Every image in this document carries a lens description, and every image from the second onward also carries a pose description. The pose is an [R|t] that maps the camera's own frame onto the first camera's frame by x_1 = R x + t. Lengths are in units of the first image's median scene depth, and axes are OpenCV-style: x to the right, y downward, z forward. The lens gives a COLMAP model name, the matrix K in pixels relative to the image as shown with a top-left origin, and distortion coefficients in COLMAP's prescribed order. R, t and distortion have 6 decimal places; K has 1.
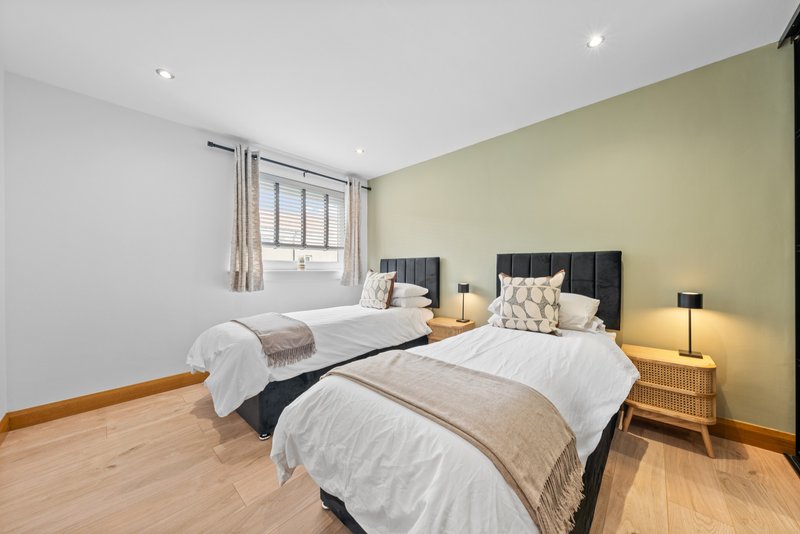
lens RADIAL K [[278.6, 0, 403.4], [0, 278.6, 272.2], [0, 0, 1]] dist [-0.002784, 0.000091]
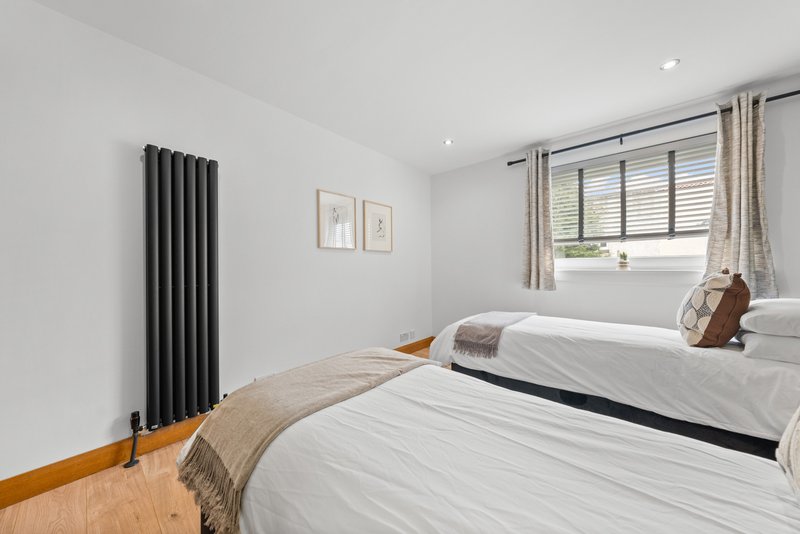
lens RADIAL K [[278.6, 0, 400.9], [0, 278.6, 269.3], [0, 0, 1]] dist [-0.002784, 0.000091]
pose [[0.023534, 0.003787, -0.999716, 0.370036], [-0.006877, 0.999970, 0.003626, -0.005967], [0.999699, 0.006789, 0.023559, 0.383799]]
